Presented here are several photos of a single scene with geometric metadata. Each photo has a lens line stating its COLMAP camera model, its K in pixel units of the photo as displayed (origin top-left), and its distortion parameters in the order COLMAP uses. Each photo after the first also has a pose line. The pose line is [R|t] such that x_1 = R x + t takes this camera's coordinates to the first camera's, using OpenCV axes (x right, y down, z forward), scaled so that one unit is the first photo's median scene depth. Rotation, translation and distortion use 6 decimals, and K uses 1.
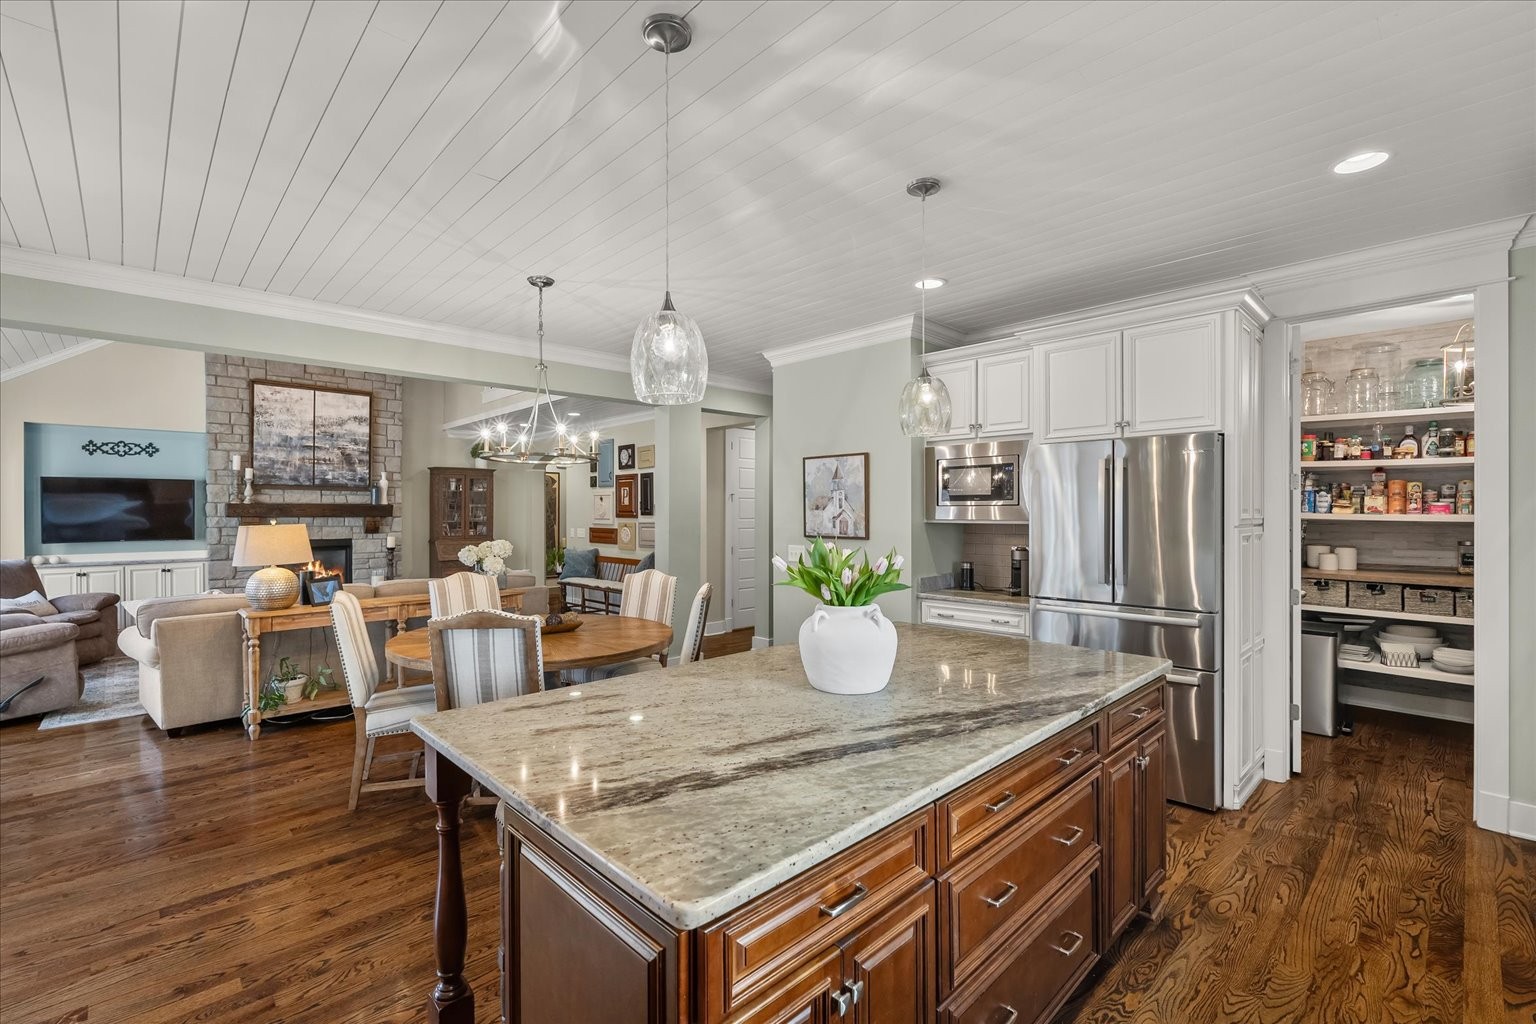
lens RADIAL K [[679.5, 0, 767.0], [0, 679.5, 510.5], [0, 0, 1]] dist [-0.004742, 0.000159]
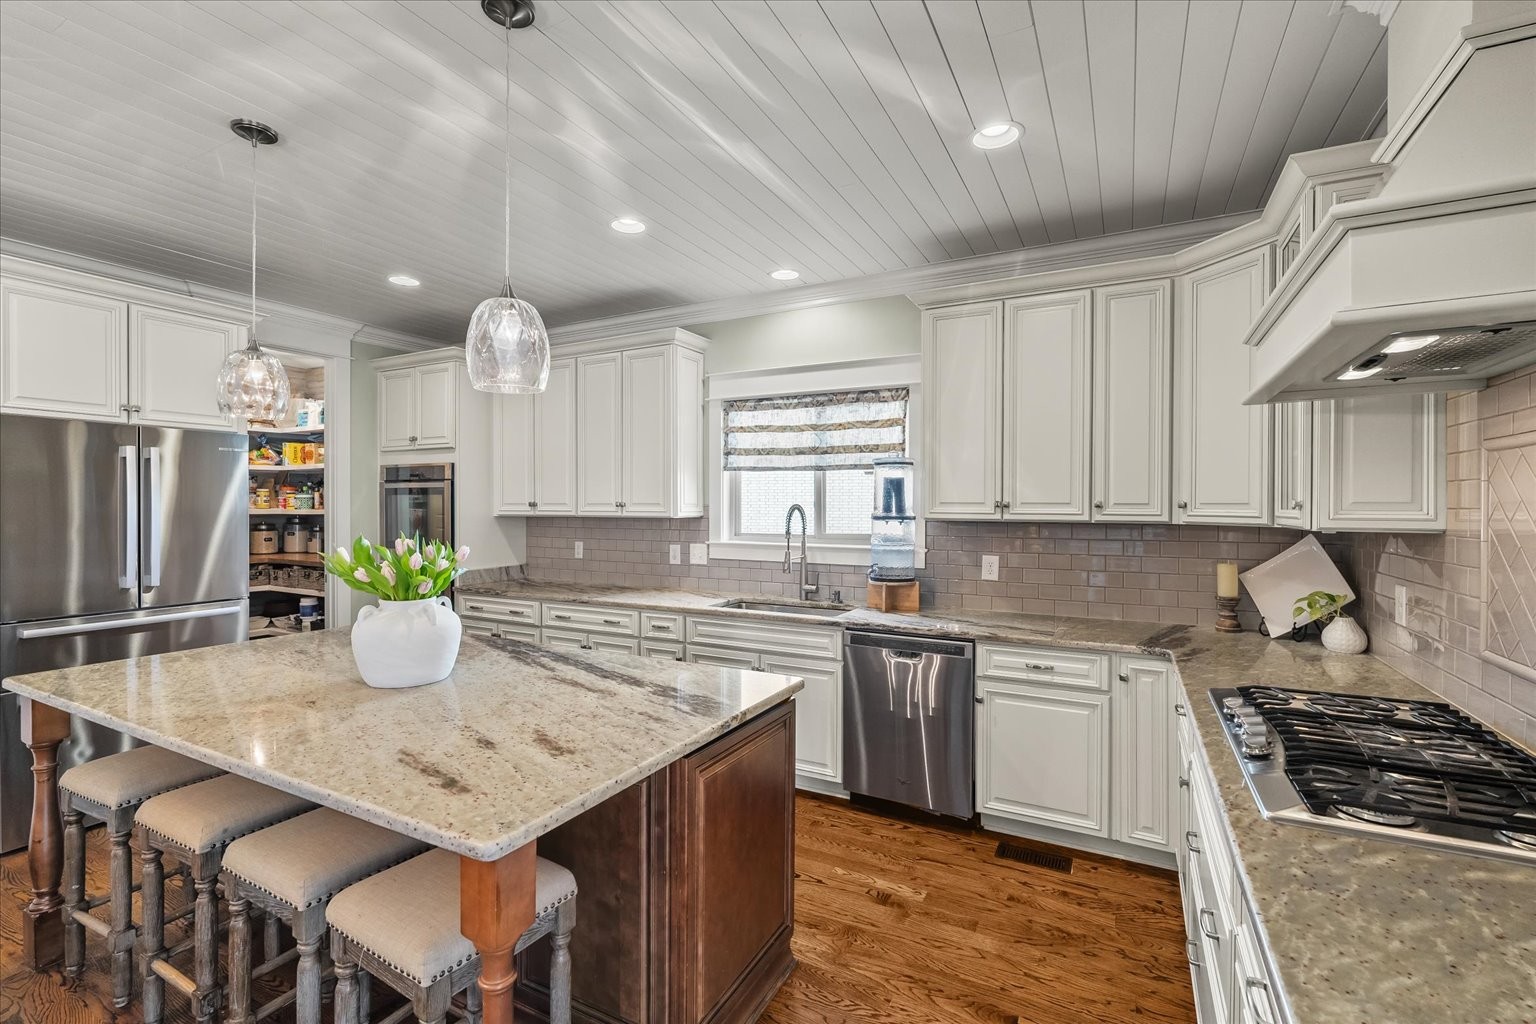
lens RADIAL K [[679.5, 0, 772.8], [0, 679.5, 506.8], [0, 0, 1]] dist [-0.004742, 0.000159]
pose [[-0.327121, 0.000053, 0.944982, -0.440826], [-0.003859, 0.999992, -0.001393, 0.001030], [-0.944974, -0.004102, -0.327118, 0.359439]]
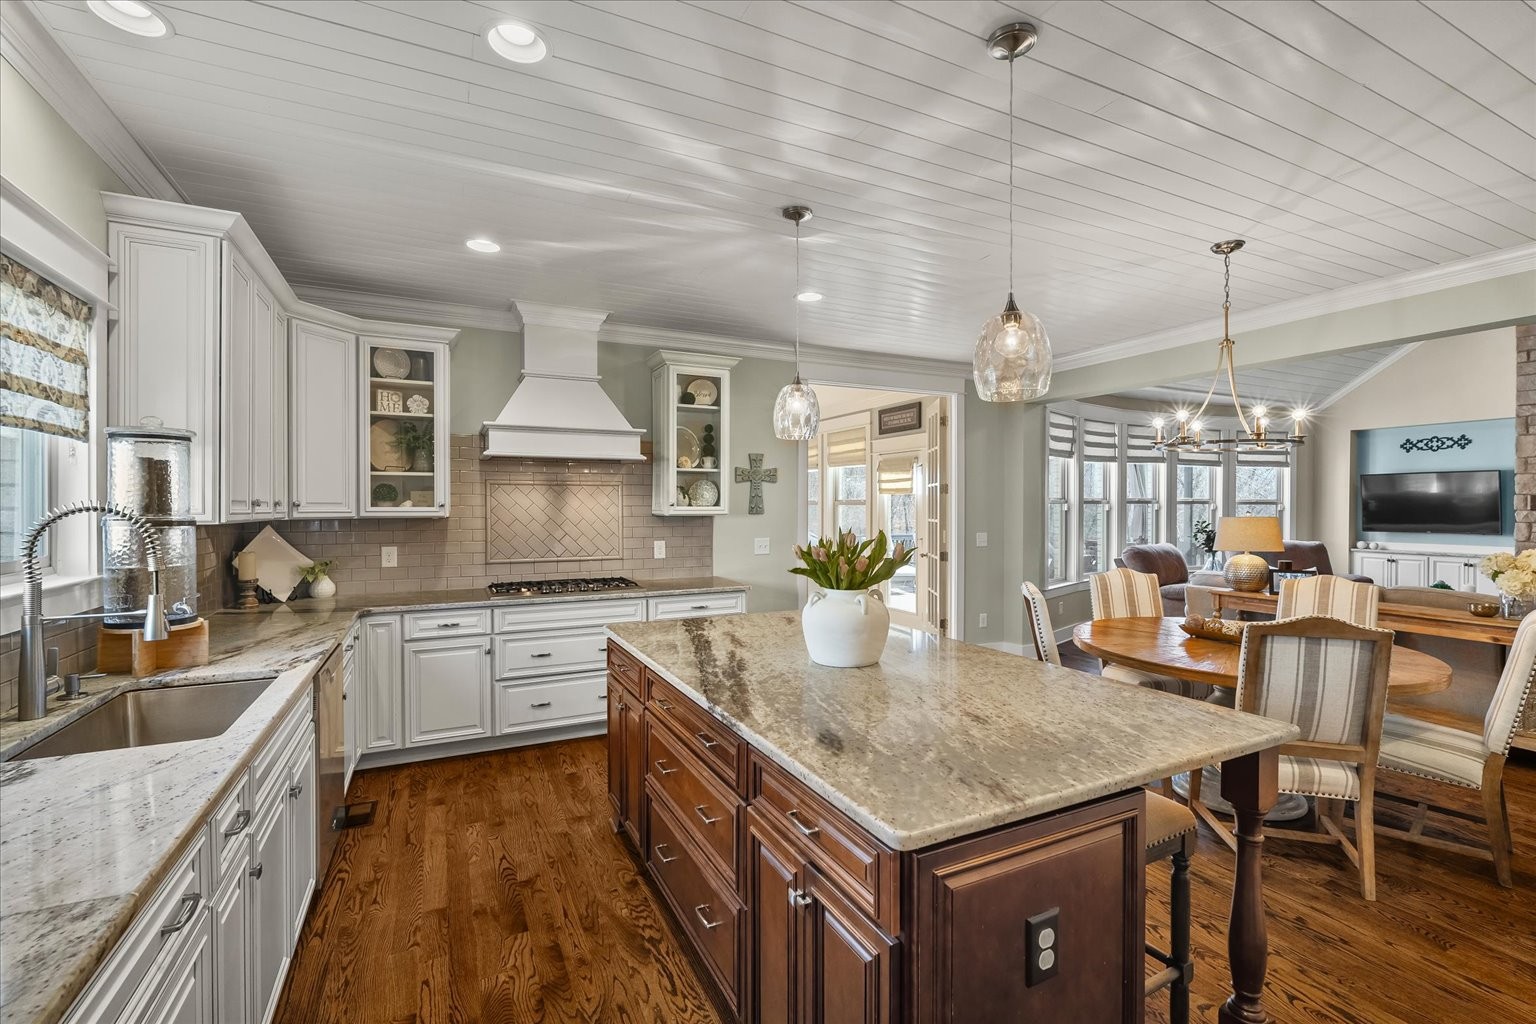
lens RADIAL K [[679.5, 0, 772.7], [0, 679.5, 515.4], [0, 0, 1]] dist [-0.004742, 0.000159]
pose [[-0.293919, 0.016838, -0.955682, 0.539710], [0.001649, 0.999852, 0.017109, -0.001412], [0.955829, 0.003452, -0.293903, 0.535001]]
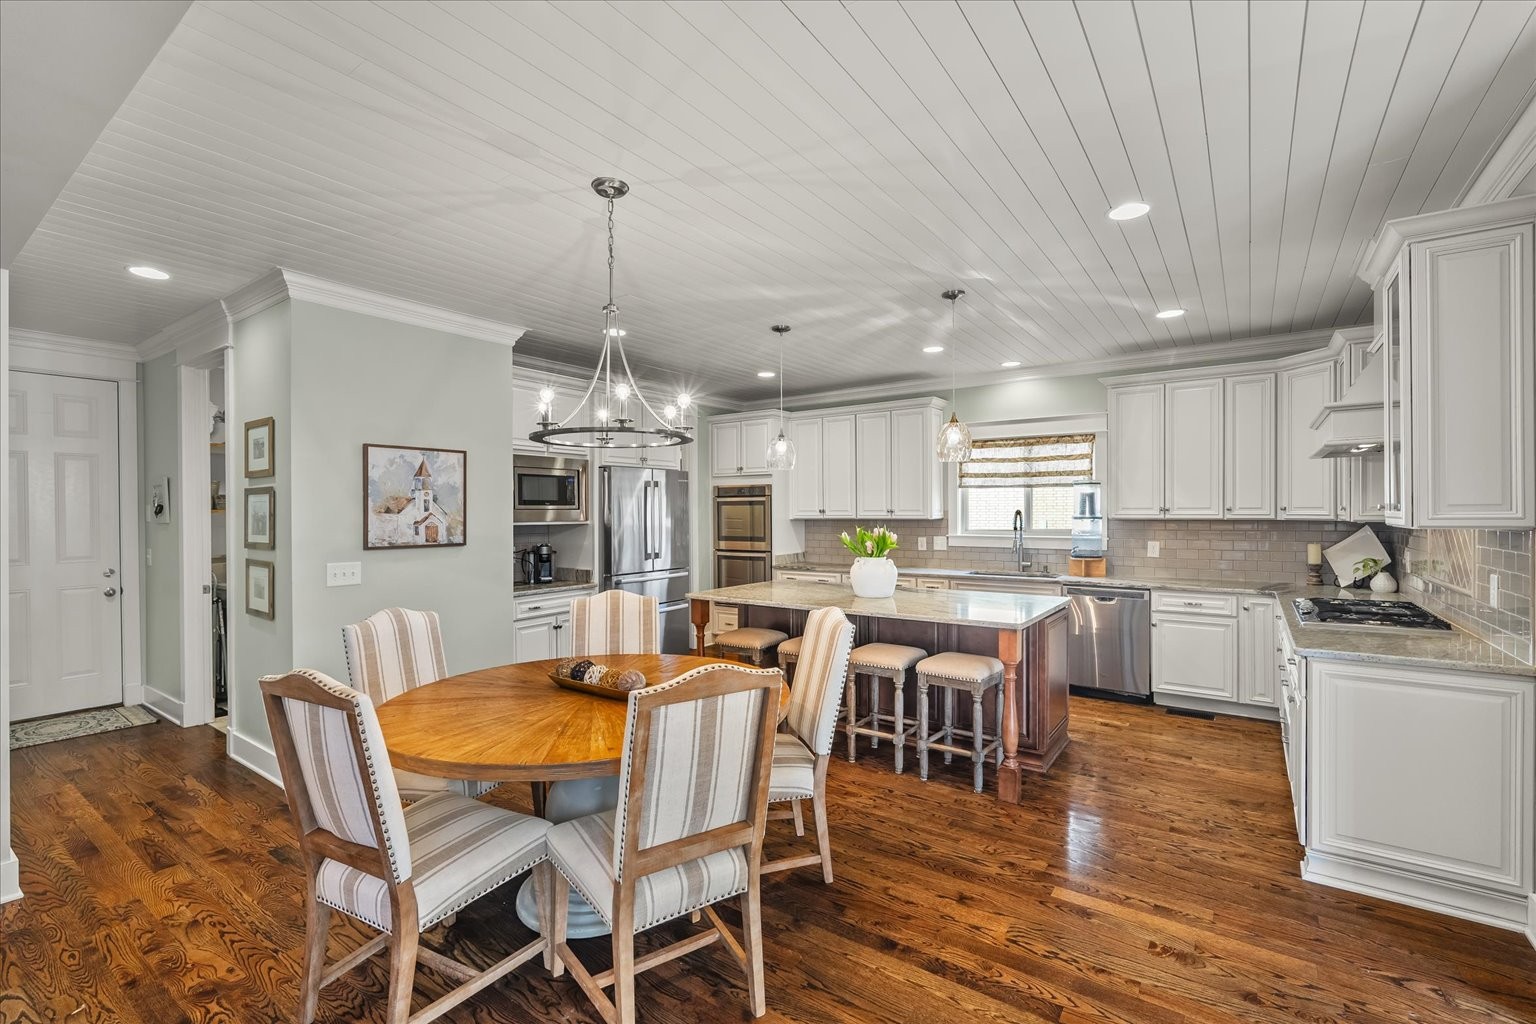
lens RADIAL K [[679.5, 0, 770.9], [0, 679.5, 513.5], [0, 0, 1]] dist [-0.004742, 0.000159]
pose [[-0.197794, -0.000126, 0.980244, -0.820289], [0.004159, 0.999991, 0.000968, 0.000532], [-0.980235, 0.004268, -0.197792, 0.757186]]
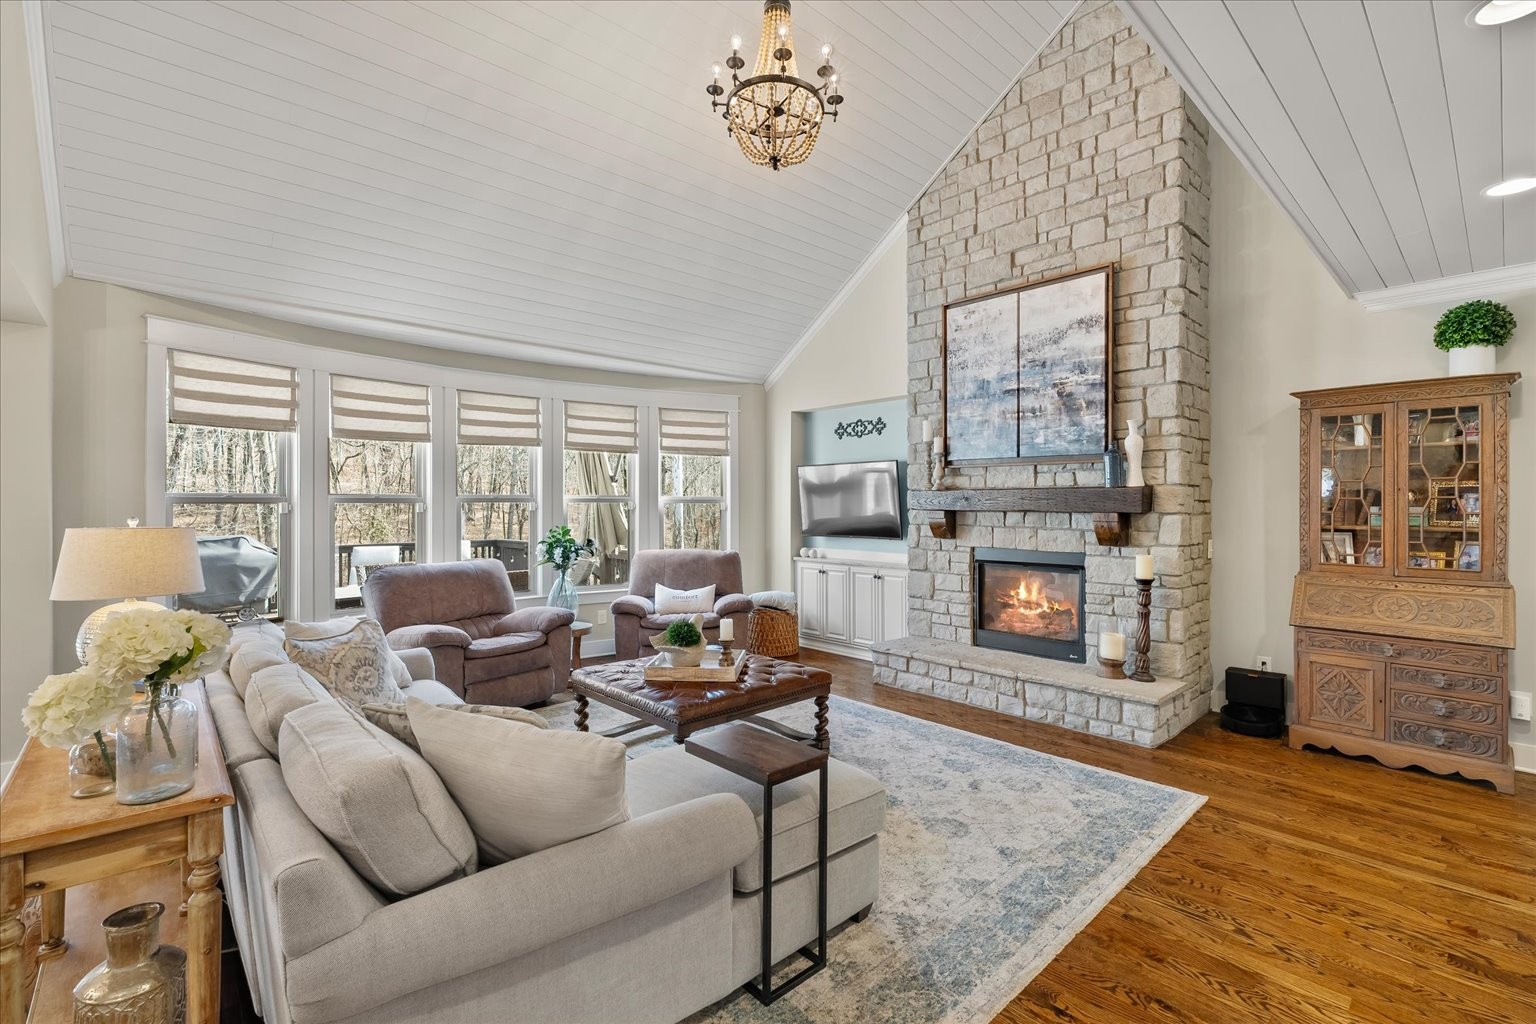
lens RADIAL K [[679.5, 0, 773.7], [0, 679.5, 504.3], [0, 0, 1]] dist [-0.004742, 0.000159]
pose [[-0.019235, 0.003969, -0.999807, -0.153780], [0.003268, 0.999987, 0.003907, 0.001043], [0.999810, -0.003192, -0.019248, 1.451193]]
